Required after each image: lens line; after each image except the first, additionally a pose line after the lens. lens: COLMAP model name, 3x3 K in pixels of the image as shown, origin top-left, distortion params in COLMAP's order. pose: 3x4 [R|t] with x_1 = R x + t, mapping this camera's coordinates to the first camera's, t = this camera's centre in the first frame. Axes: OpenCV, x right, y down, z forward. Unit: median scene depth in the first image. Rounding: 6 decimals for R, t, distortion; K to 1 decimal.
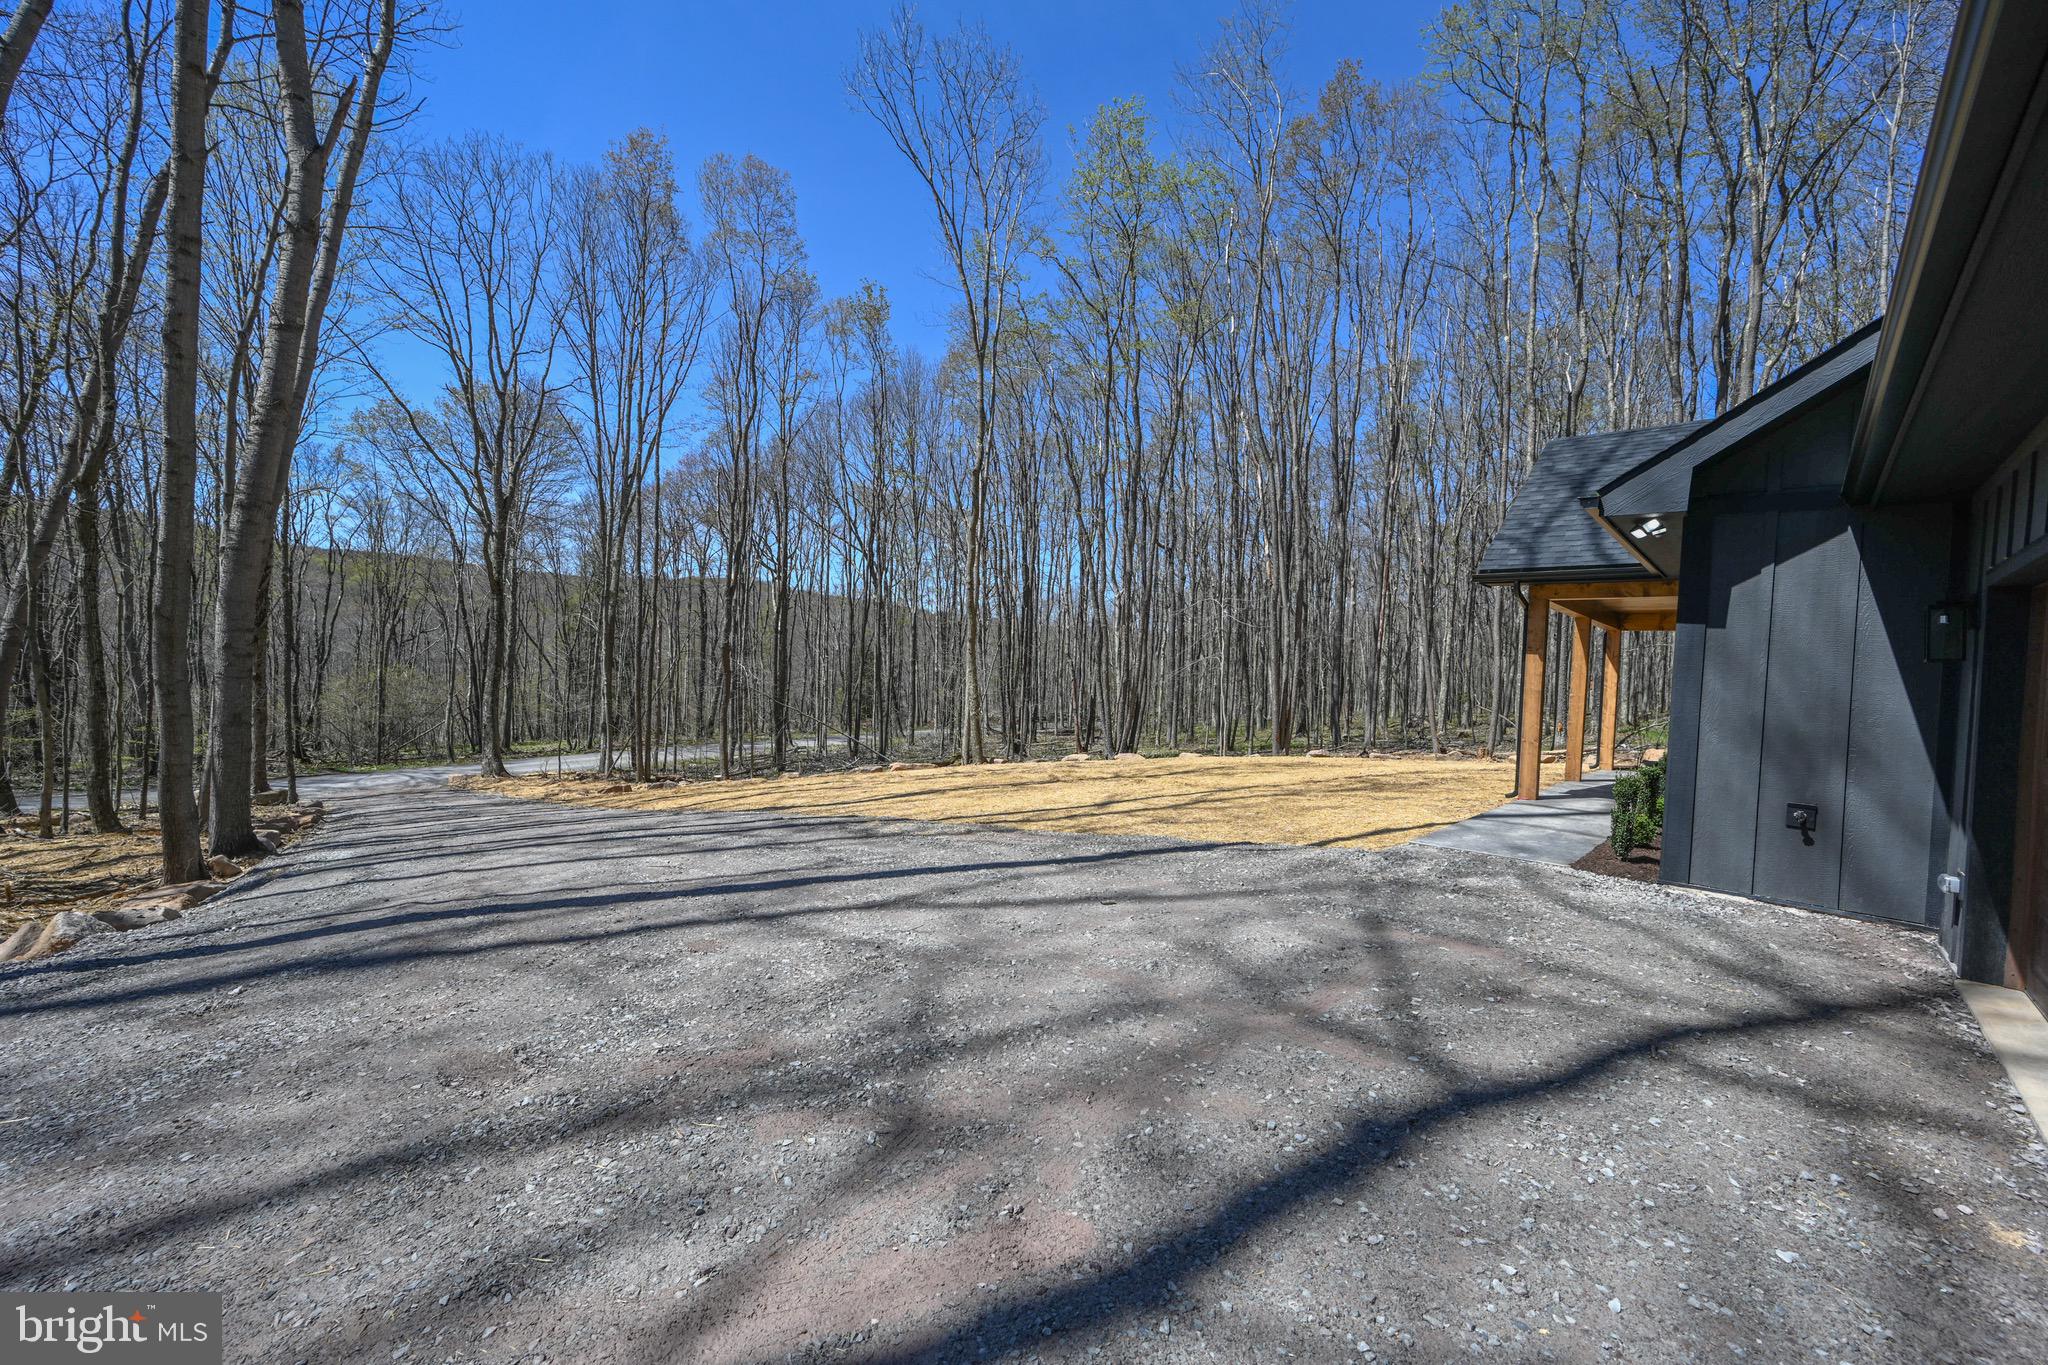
lens RADIAL K [[807.0, 0, 1024.0], [0, 807.0, 682.5], [0, 0, 1]] dist [-0.000345, -0.000110]
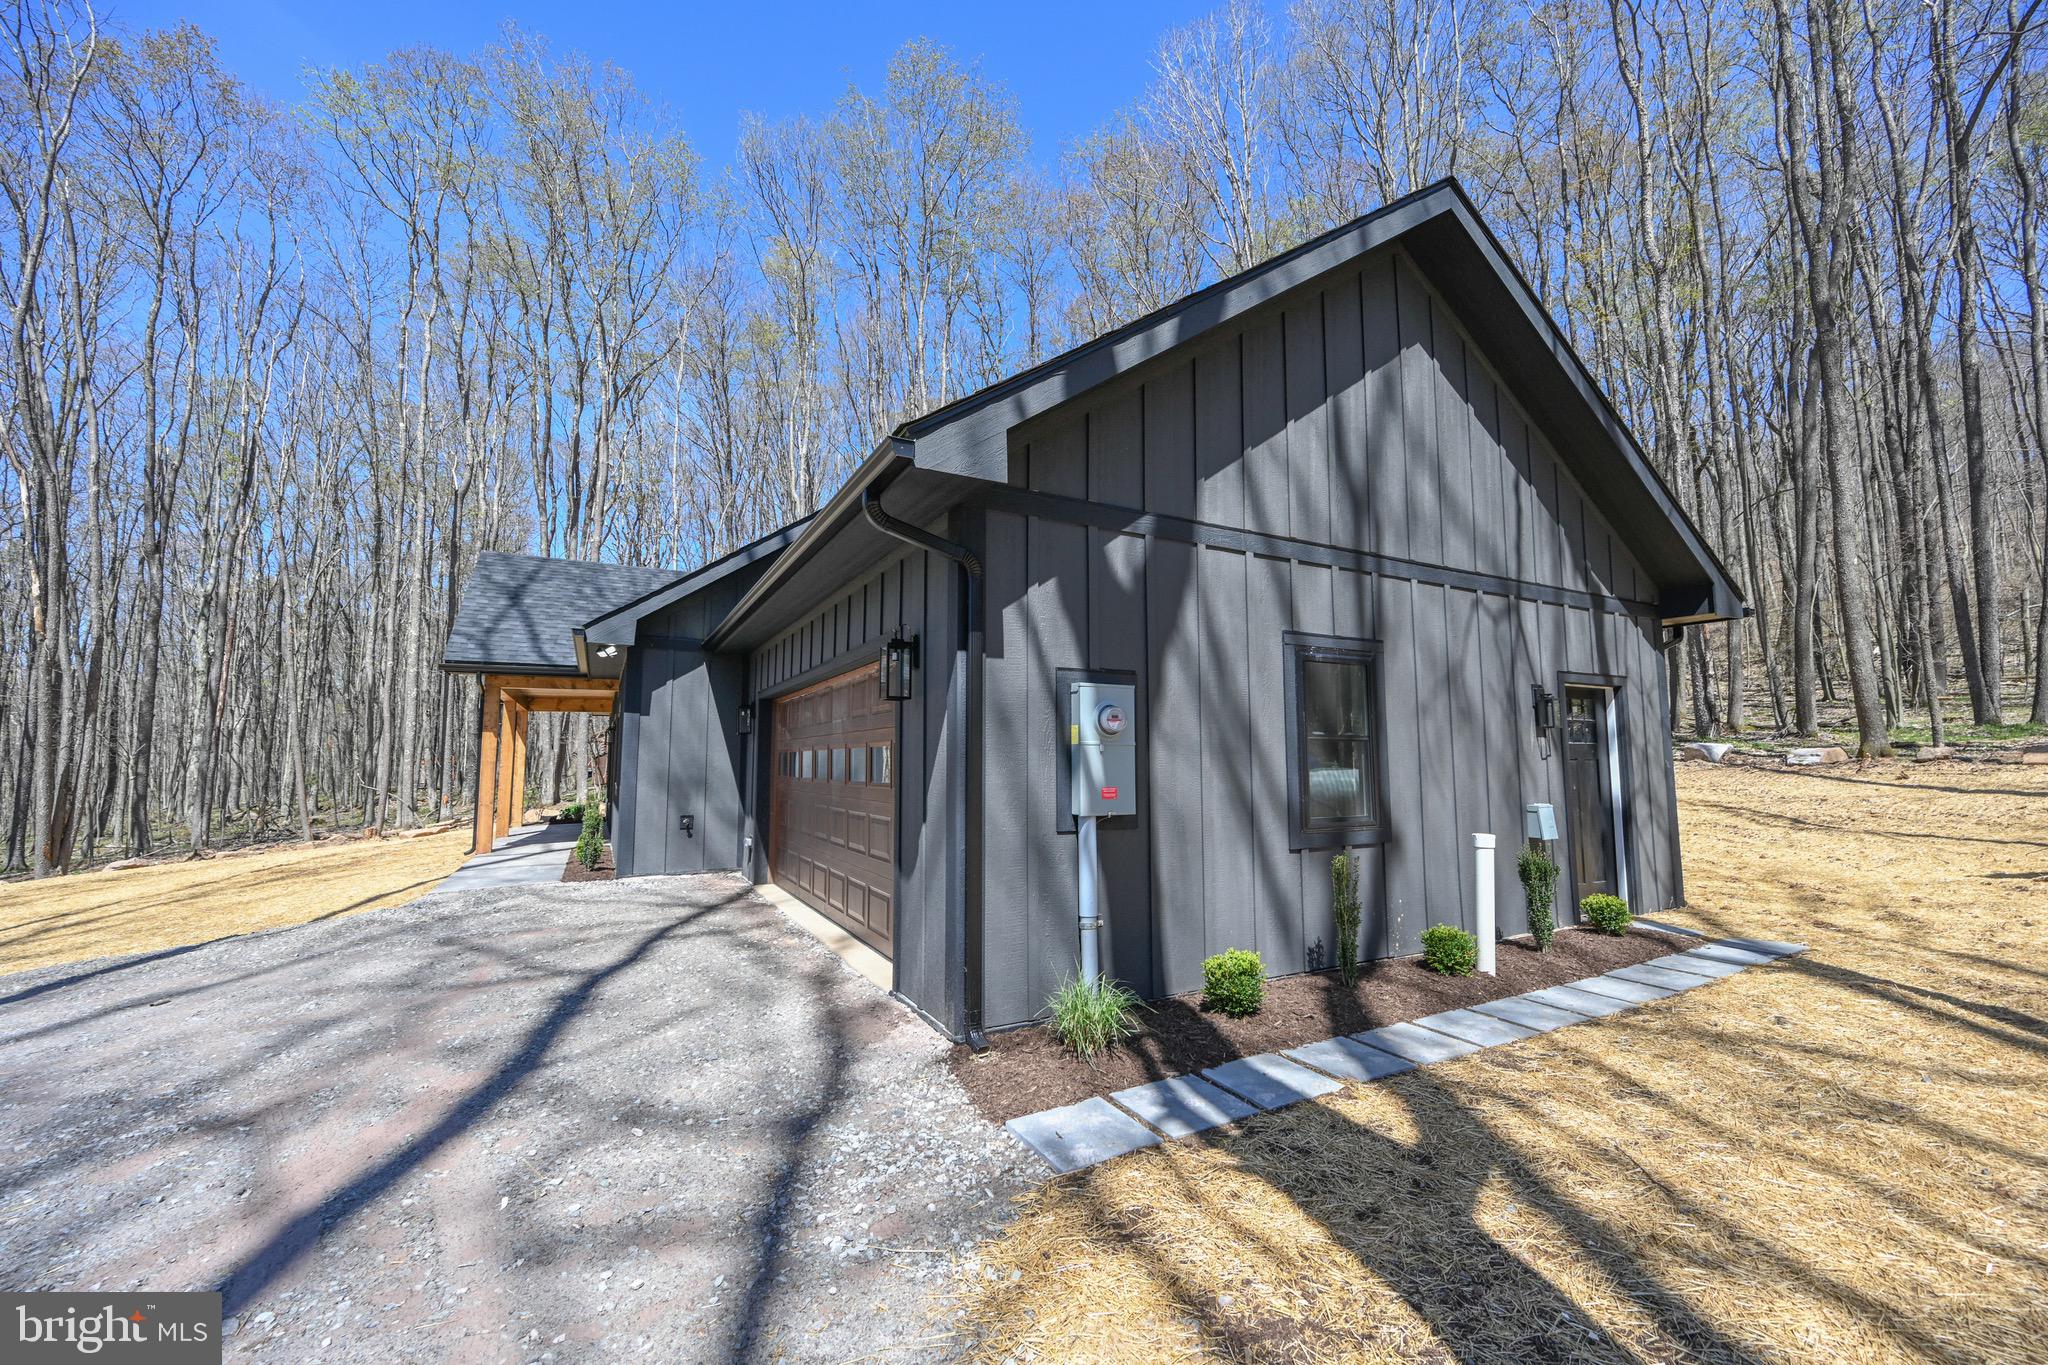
lens RADIAL K [[807.0, 0, 1024.0], [0, 807.0, 682.5], [0, 0, 1]] dist [-0.000345, -0.000110]
pose [[0.324428, 0.048095, 0.944687, -0.387071], [0.041187, 0.997041, -0.064904, 0.003020], [-0.945013, 0.059965, 0.321487, -0.233786]]
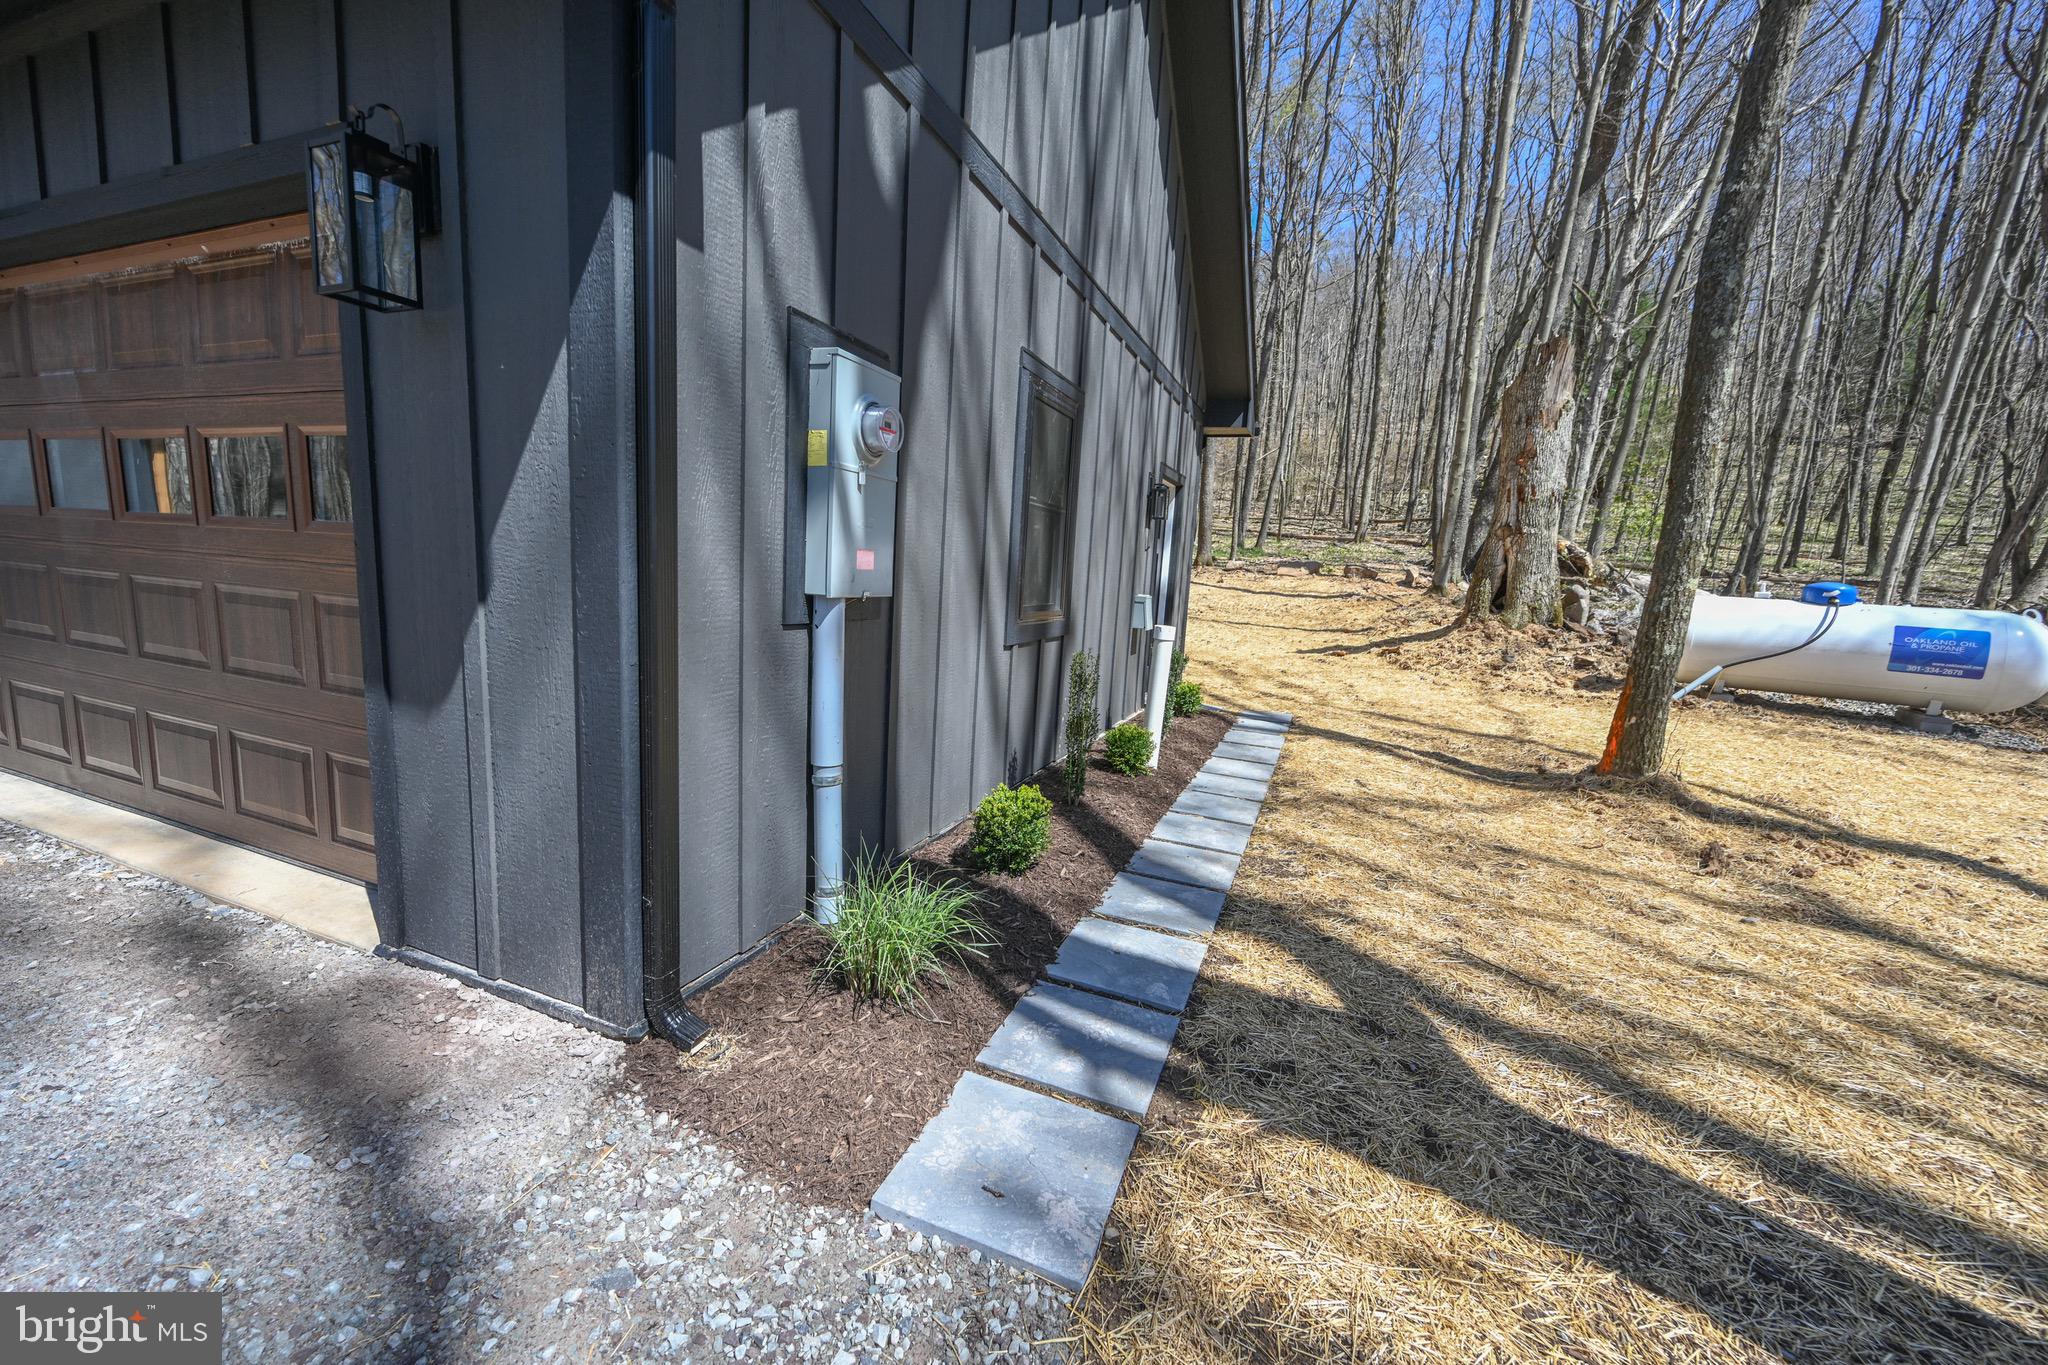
lens RADIAL K [[814.9, 0, 1022.7], [0, 814.9, 684.9], [0, 0, 1]] dist [-0.001380, -0.000160]
pose [[-0.350963, -0.200780, 0.914610, -0.133133], [-0.048310, 0.979323, 0.196448, 0.031744], [-0.935142, 0.024762, -0.353406, -0.015213]]
